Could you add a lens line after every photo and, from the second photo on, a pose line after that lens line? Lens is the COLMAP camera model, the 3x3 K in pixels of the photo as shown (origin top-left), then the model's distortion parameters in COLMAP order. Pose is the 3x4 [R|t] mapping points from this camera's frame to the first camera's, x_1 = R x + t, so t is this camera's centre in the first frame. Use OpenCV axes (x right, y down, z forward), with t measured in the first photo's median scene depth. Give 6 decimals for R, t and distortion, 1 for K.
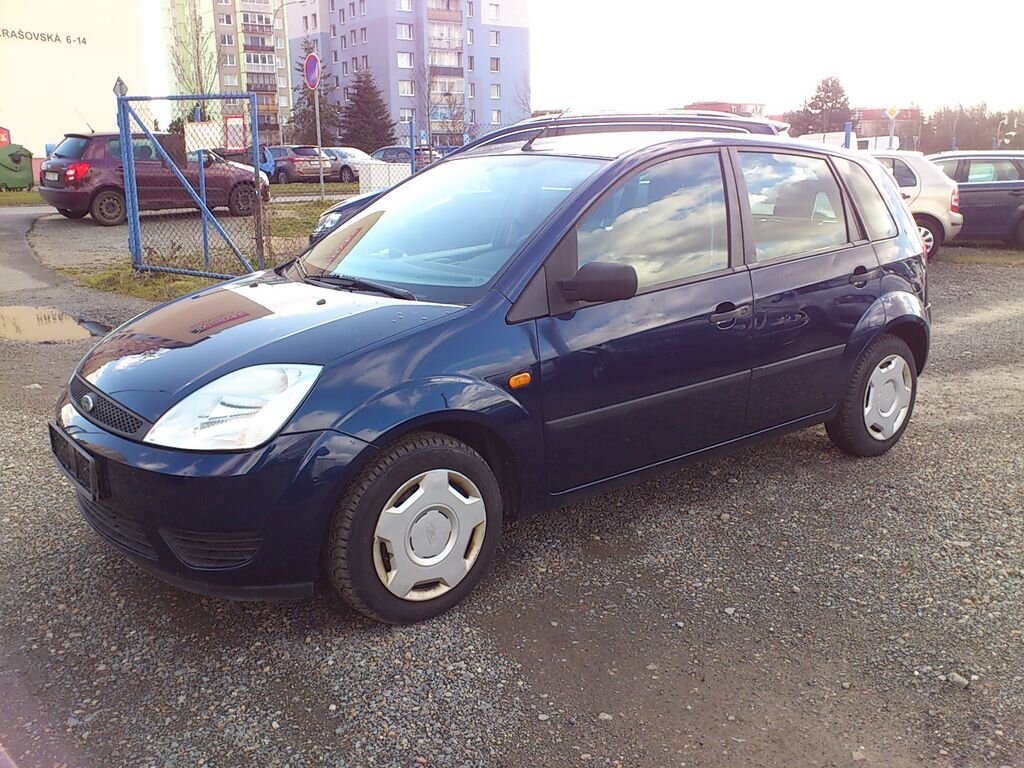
lens RADIAL K [[932.4, 0, 515.8], [0, 932.4, 381.3], [0, 0, 1]] dist [-0.003839, 0.022643]
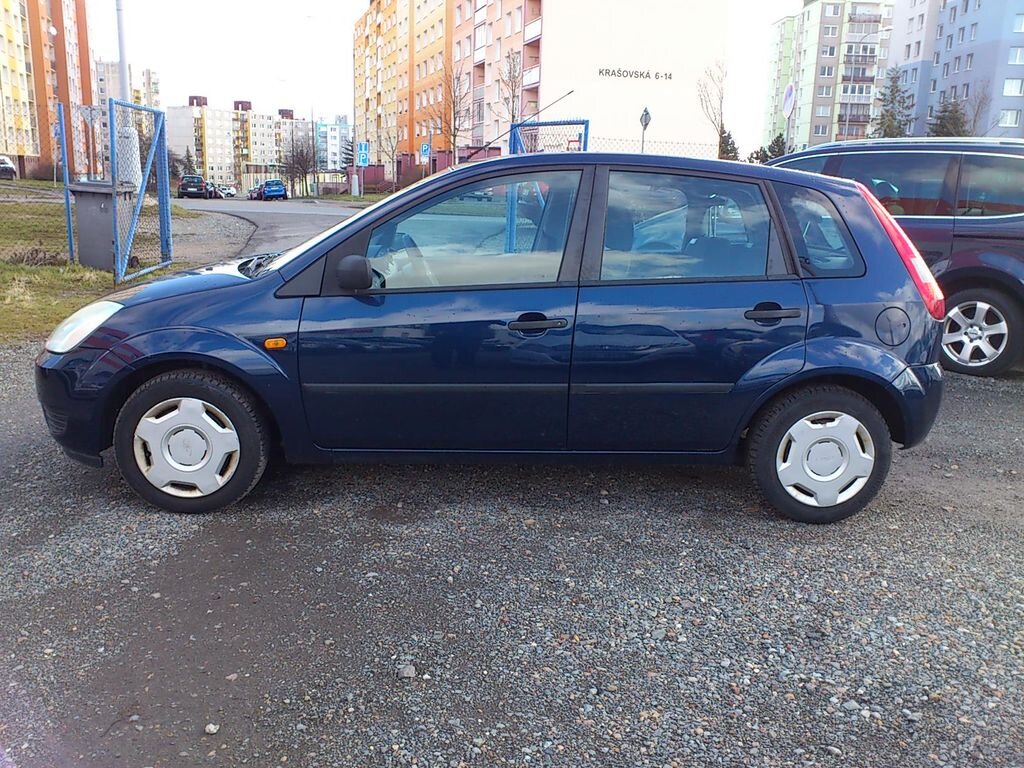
lens RADIAL K [[932.4, 0, 512.6], [0, 932.4, 385.5], [0, 0, 1]] dist [-0.003839, 0.022643]
pose [[0.810287, 0.158531, -0.564183, 0.068979], [-0.173701, 0.984424, 0.027143, -0.002493], [0.559699, 0.076006, 0.825203, 0.011722]]
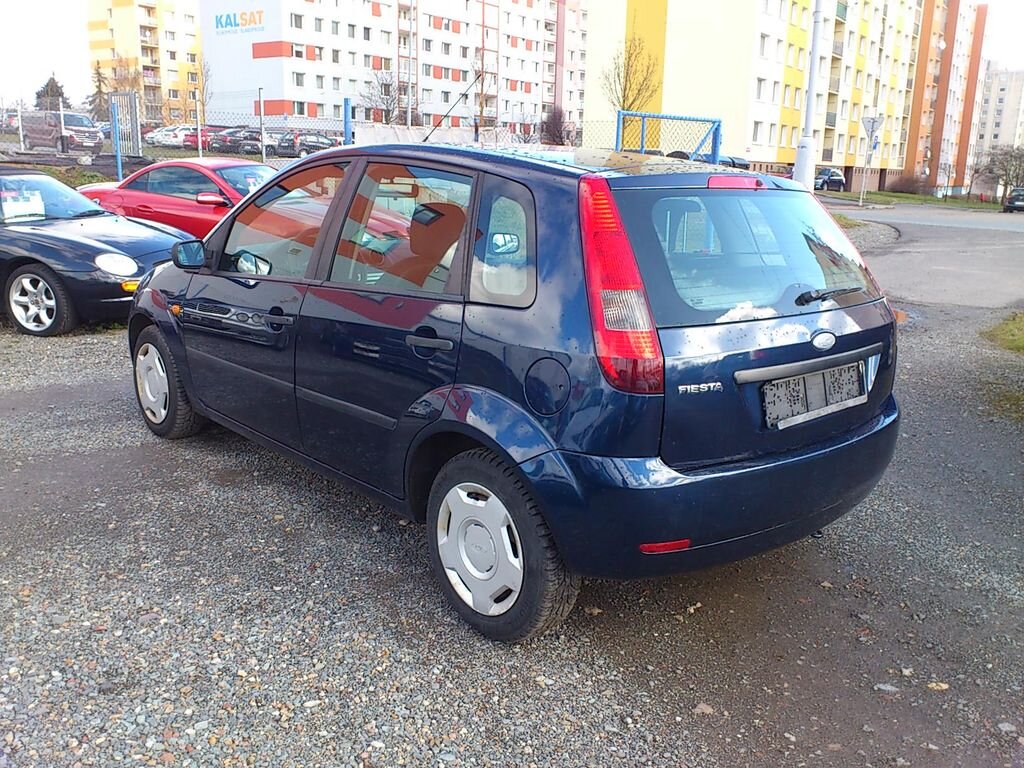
lens RADIAL K [[932.4, 0, 509.8], [0, 932.4, 384.9], [0, 0, 1]] dist [-0.003839, 0.022643]
pose [[0.041091, 0.239259, -0.970086, 0.106890], [-0.264065, 0.938985, 0.220403, -0.025335], [0.963629, 0.247109, 0.101764, 0.099476]]
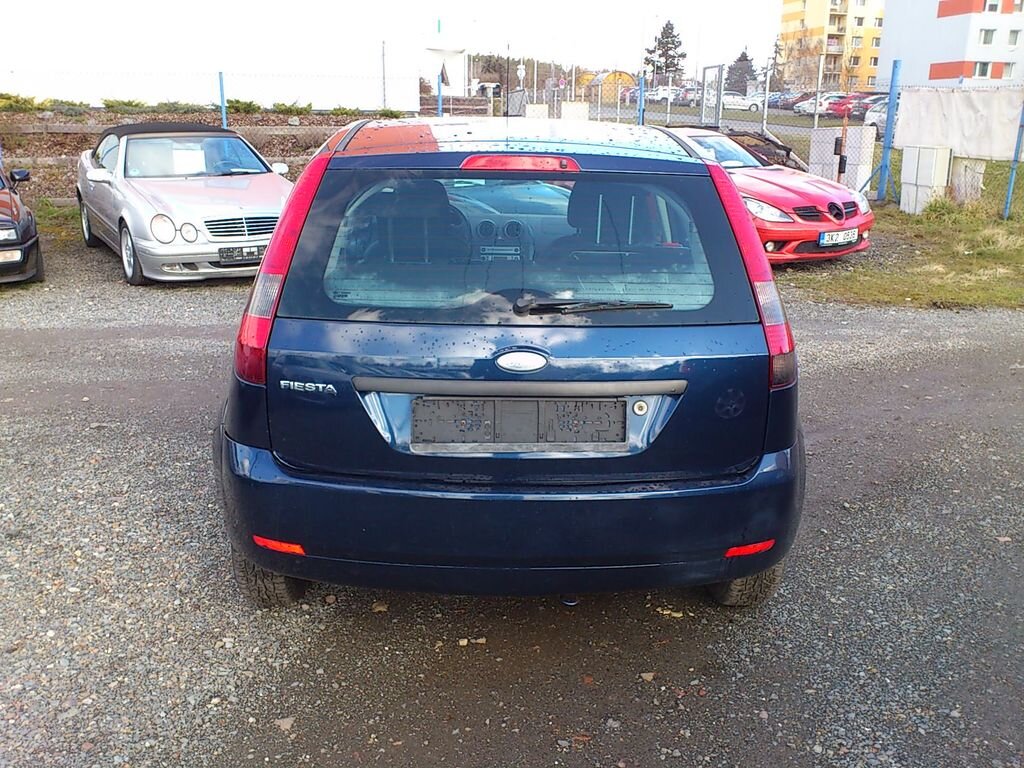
lens RADIAL K [[932.4, 0, 513.4], [0, 932.4, 379.9], [0, 0, 1]] dist [-0.003839, 0.022643]
pose [[-0.618533, 0.213029, -0.756331, 0.082957], [-0.194652, 0.891004, 0.410149, -0.041129], [0.761267, 0.400912, -0.509649, 0.156456]]
